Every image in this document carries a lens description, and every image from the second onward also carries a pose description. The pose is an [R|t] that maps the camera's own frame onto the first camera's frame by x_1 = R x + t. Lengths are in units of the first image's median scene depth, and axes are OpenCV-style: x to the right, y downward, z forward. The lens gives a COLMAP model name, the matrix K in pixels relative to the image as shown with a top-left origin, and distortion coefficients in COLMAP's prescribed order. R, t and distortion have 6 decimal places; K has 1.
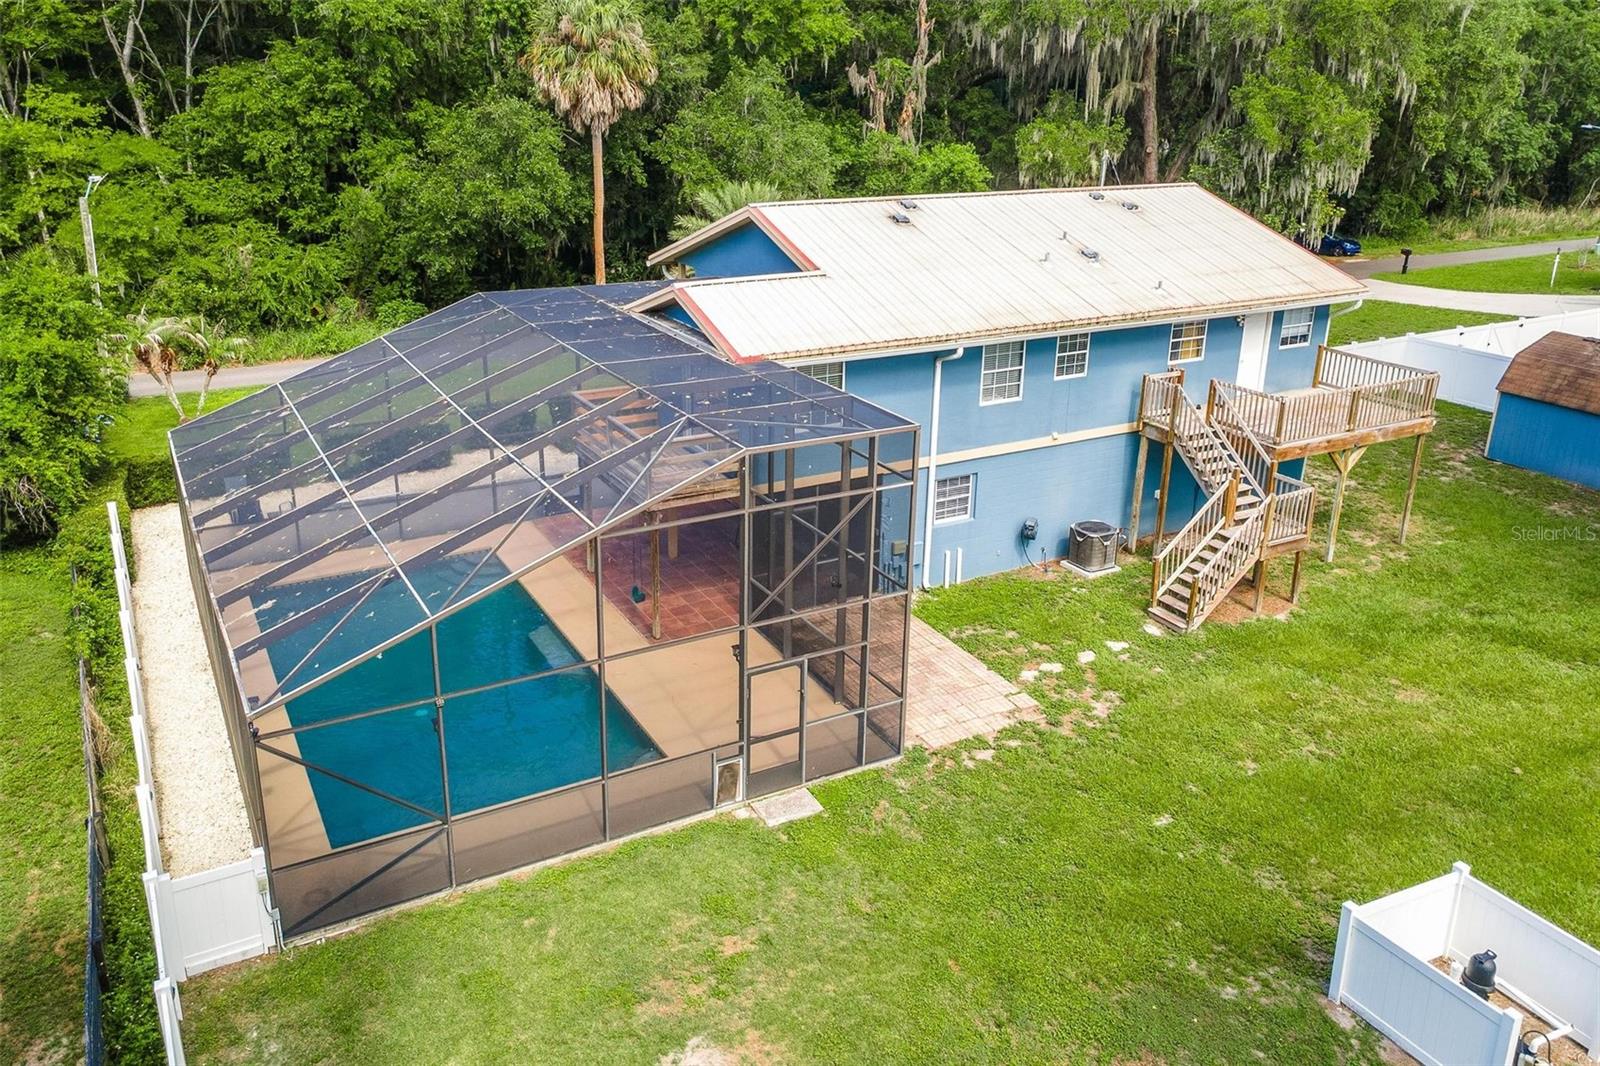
lens RADIAL K [[1223.6, 0, 800.0], [0, 1223.6, 533.0], [0, 0, 1]] dist [0.026822, -0.001103]
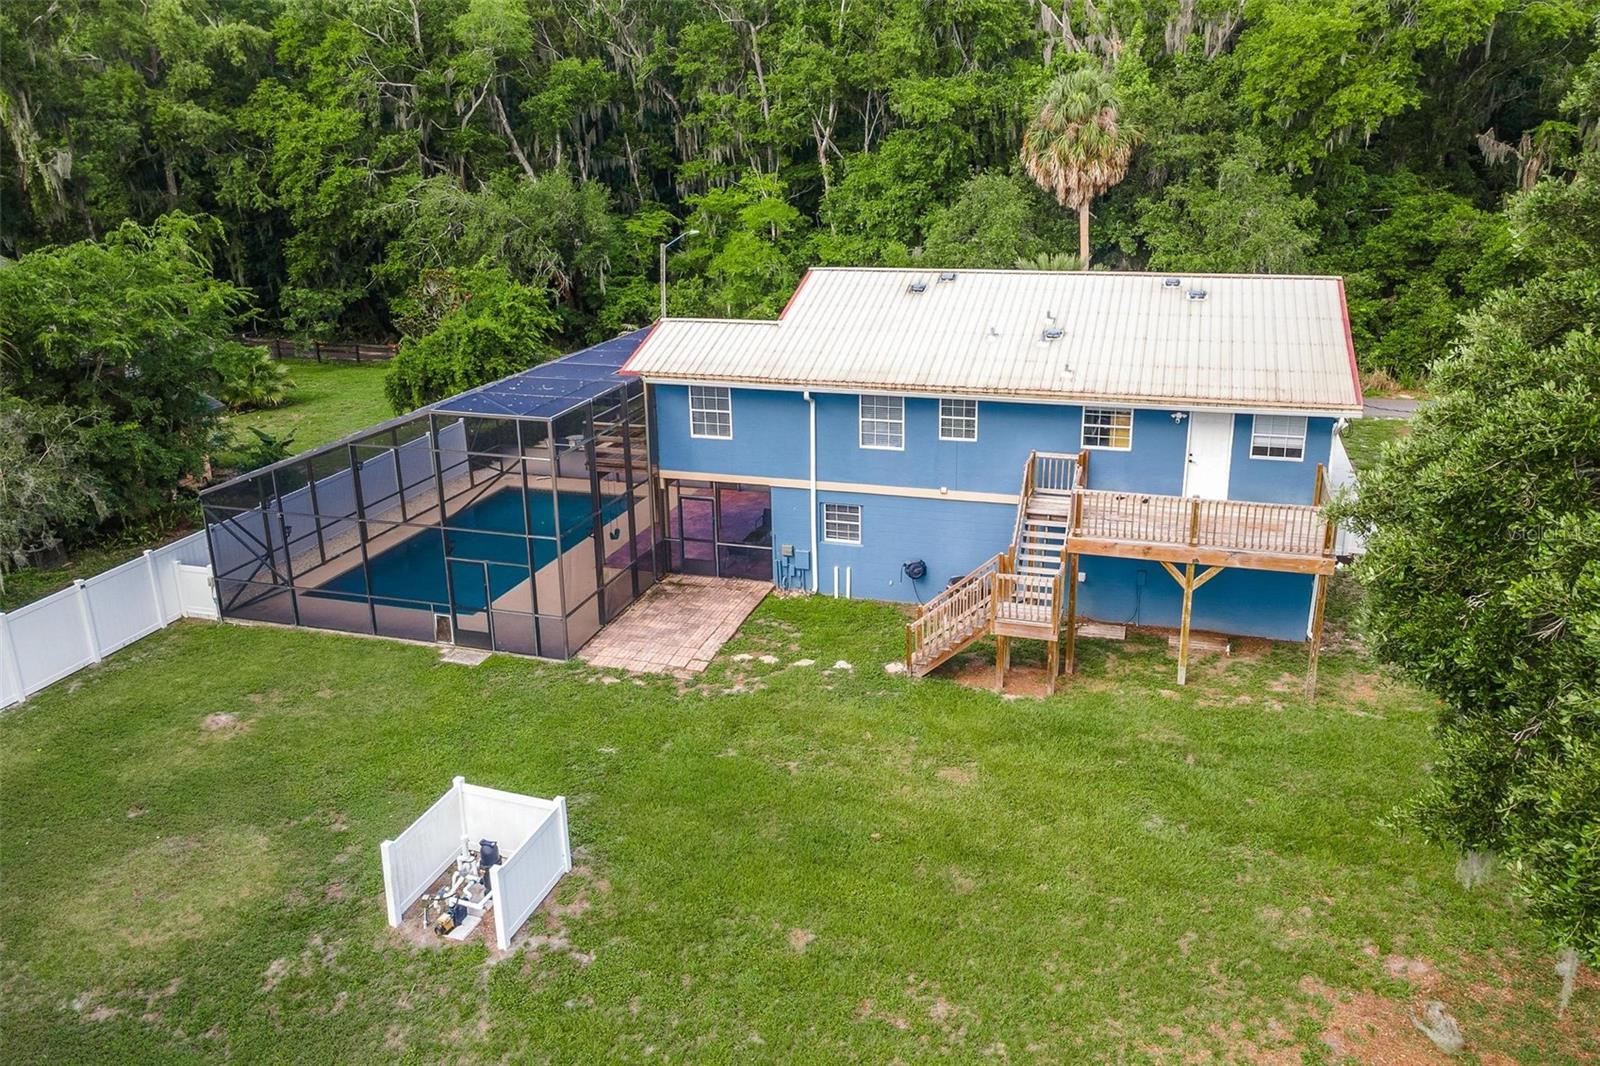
lens RADIAL K [[1159.1, 0, 762.1], [0, 1159.1, 535.8], [0, 0, 1]] dist [0.016208, -0.005191]
pose [[0.687166, 0.218938, -0.692725, 0.836162], [-0.236929, 0.968914, 0.071200, -0.076008], [0.686780, 0.115201, 0.717678, 0.144334]]
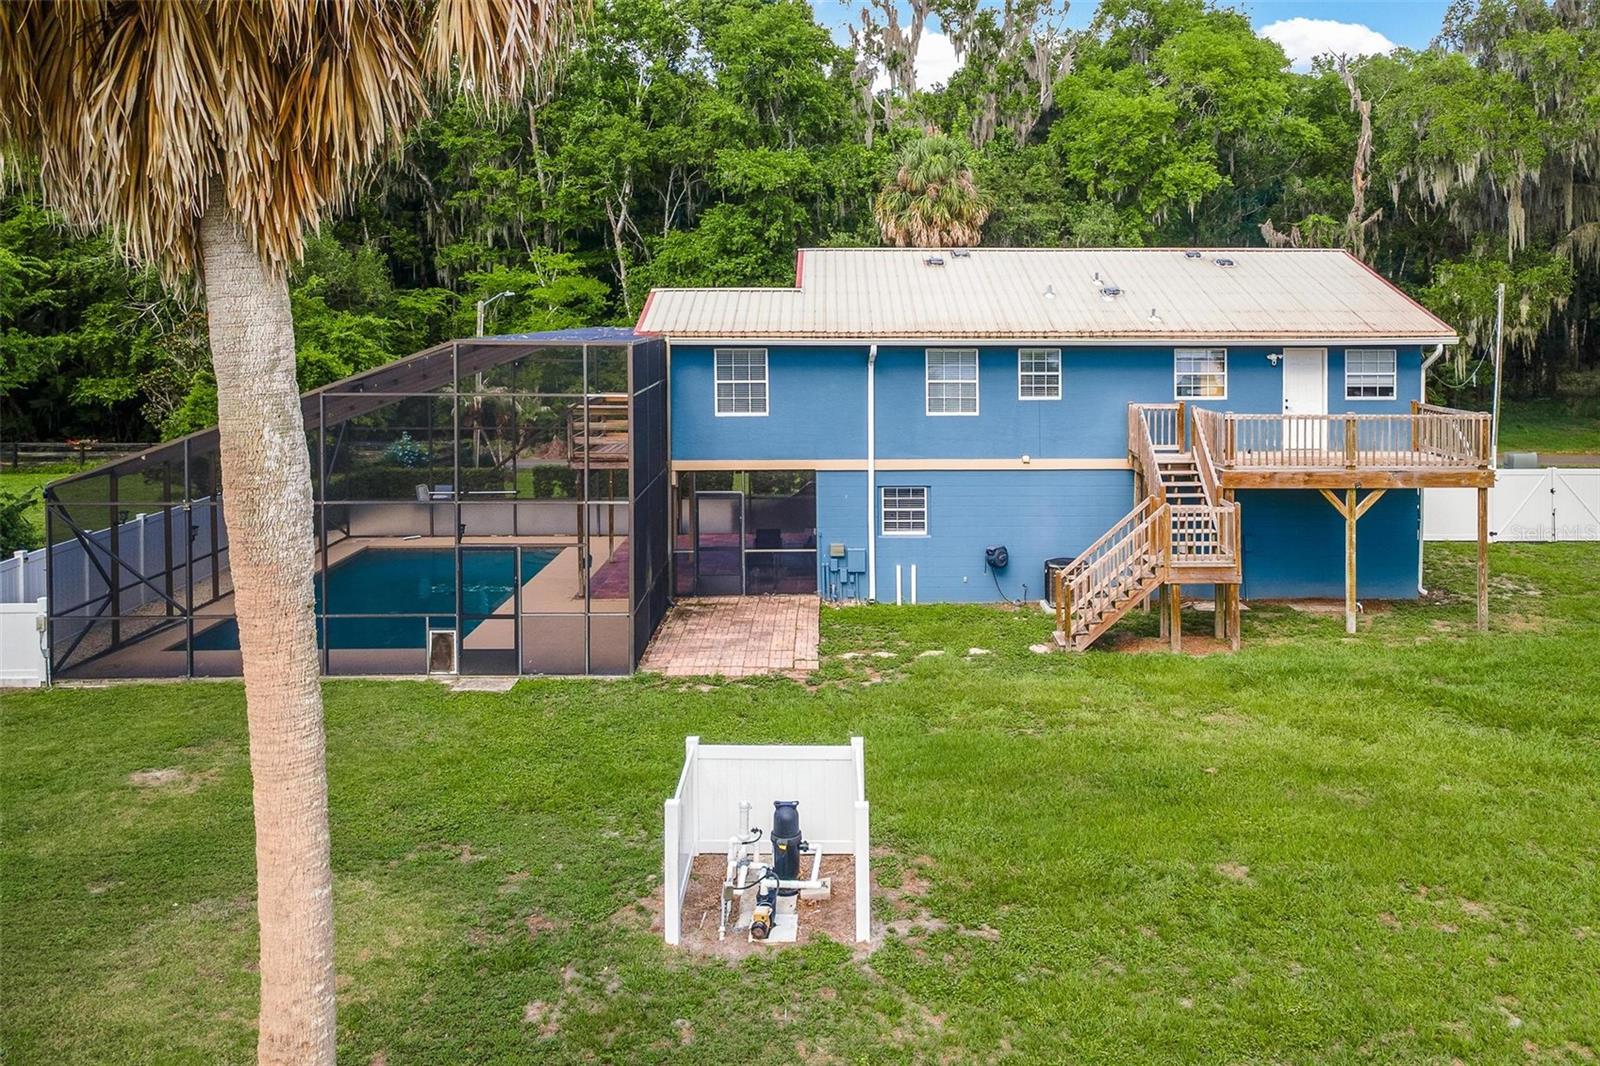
lens RADIAL K [[1308.8, 0, 840.4], [0, 1308.8, 390.4], [0, 0, 1]] dist [0.022000, 0.008972]
pose [[0.887042, 0.021235, -0.461200, 0.556015], [-0.157045, 0.953253, -0.258159, 0.157870], [0.434159, 0.301427, 0.848910, 0.052162]]
